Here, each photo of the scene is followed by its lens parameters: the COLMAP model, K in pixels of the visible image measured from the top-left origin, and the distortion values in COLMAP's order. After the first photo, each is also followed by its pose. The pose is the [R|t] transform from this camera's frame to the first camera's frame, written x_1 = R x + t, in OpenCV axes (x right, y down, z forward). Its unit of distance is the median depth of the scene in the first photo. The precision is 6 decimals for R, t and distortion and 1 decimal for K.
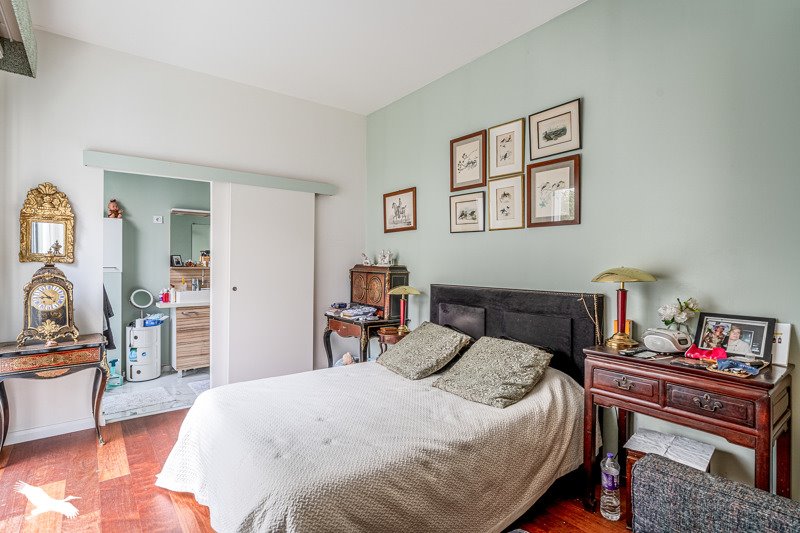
lens RADIAL K [[397.8, 0, 400.0], [0, 397.8, 262.2], [0, 0, 1]] dist [0.004490, 0.000572]
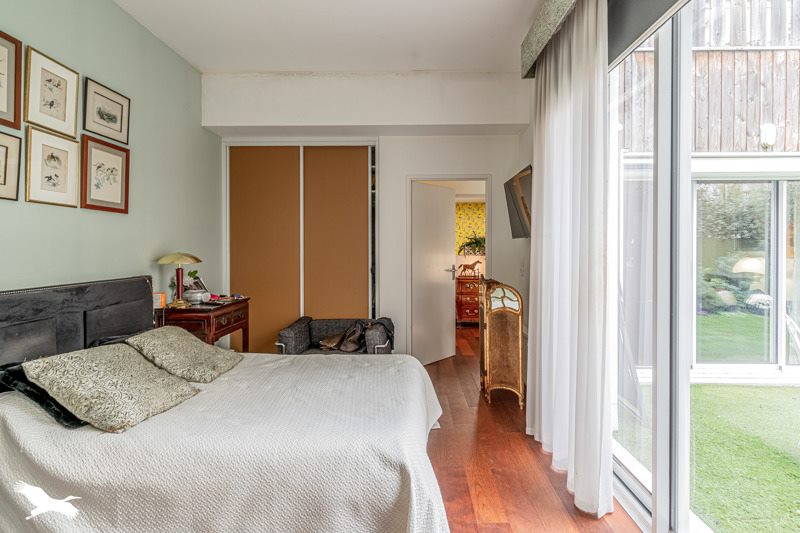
lens RADIAL K [[397.8, 0, 387.2], [0, 397.8, 249.5], [0, 0, 1]] dist [0.004490, 0.000572]
pose [[-0.746104, -0.010912, 0.665740, -0.738987], [-0.007434, 0.999940, 0.008058, -0.011203], [-0.665788, 0.001062, -0.746140, 1.229998]]
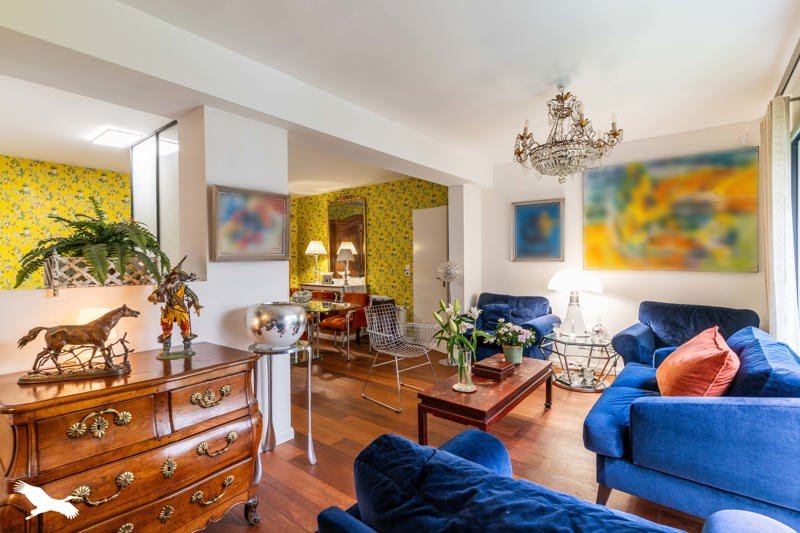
lens RADIAL K [[377.4, 0, 401.4], [0, 377.4, 262.6], [0, 0, 1]] dist [-0.000820, -0.000428]
pose [[-0.971911, 0.006059, -0.235271, -0.468953], [0.005035, 0.999975, 0.004954, -0.007440], [0.235295, 0.003630, -0.971917, 0.787895]]
